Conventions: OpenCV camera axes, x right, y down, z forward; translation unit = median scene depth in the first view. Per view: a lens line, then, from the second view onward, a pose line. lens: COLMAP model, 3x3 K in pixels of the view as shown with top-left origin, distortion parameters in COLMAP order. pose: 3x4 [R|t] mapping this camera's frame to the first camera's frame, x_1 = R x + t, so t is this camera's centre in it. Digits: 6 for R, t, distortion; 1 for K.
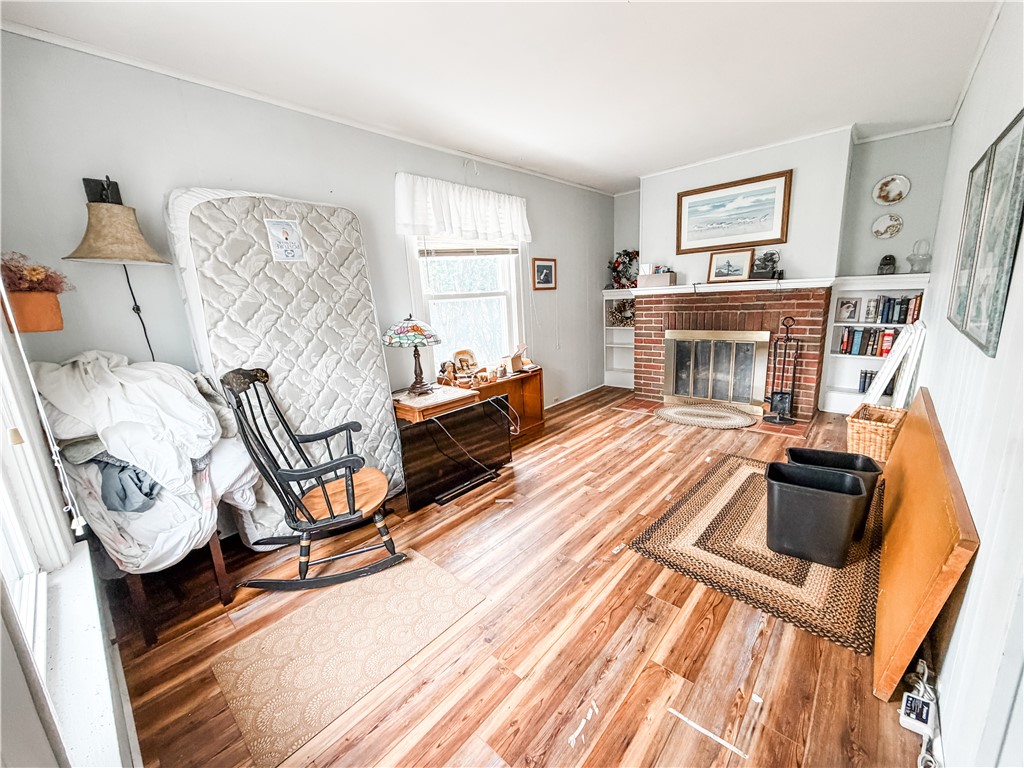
lens RADIAL K [[406.4, 0, 506.0], [0, 406.4, 383.8], [0, 0, 1]] dist [0.000058, -0.000261]
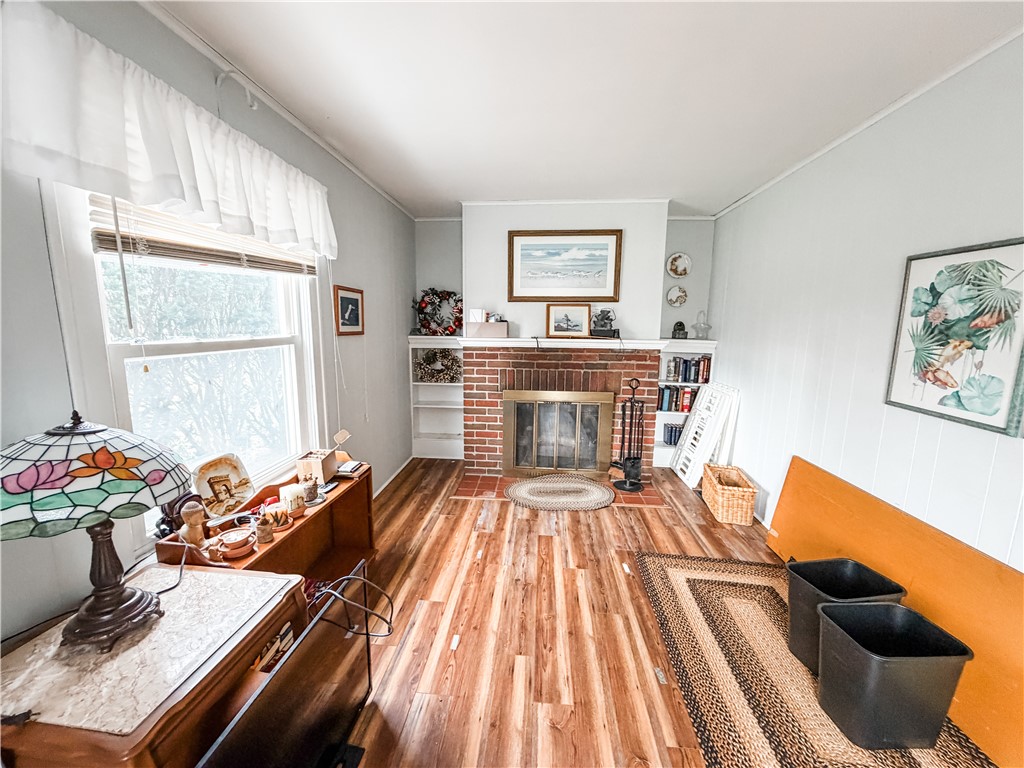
lens RADIAL K [[406.4, 0, 507.4], [0, 406.4, 384.3], [0, 0, 1]] dist [0.000058, -0.000261]
pose [[0.791509, -0.027290, 0.610548, -0.125693], [0.077632, 0.995400, -0.056150, -0.118166], [-0.606207, 0.091841, 0.789986, 0.417485]]
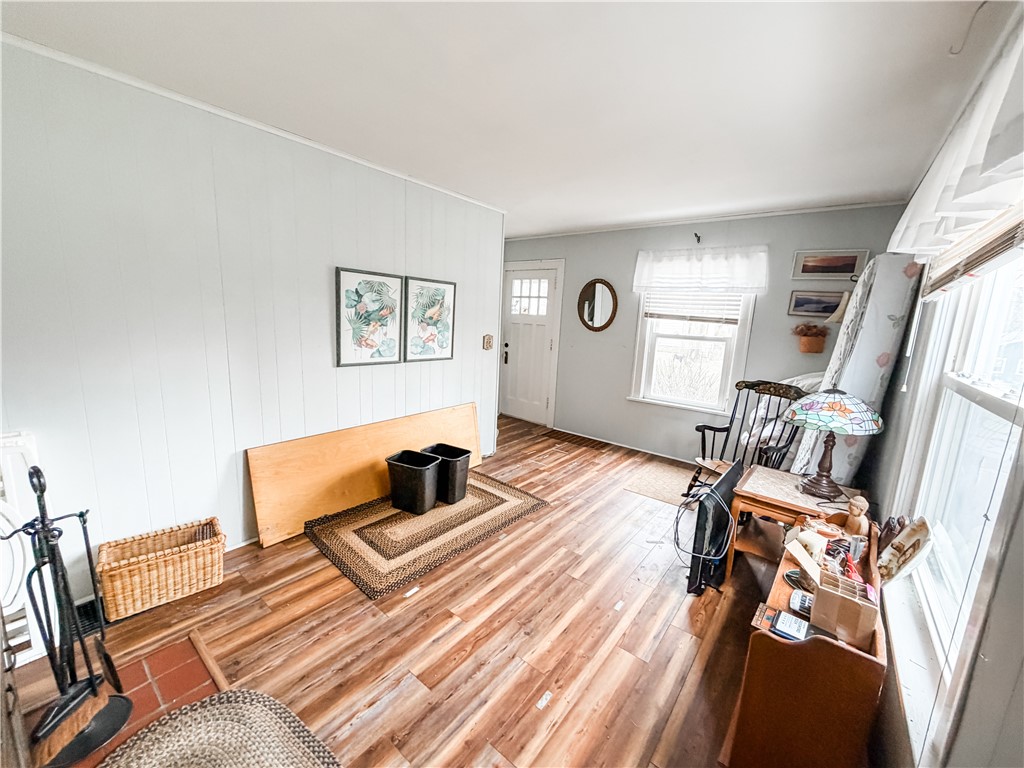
lens RADIAL K [[406.4, 0, 509.0], [0, 406.4, 384.4], [0, 0, 1]] dist [0.000058, -0.000261]
pose [[-0.997709, 0.023017, -0.063619, 0.311915], [-0.003309, 0.922618, 0.385700, -0.355116], [0.067574, 0.385027, -0.920428, 1.292558]]
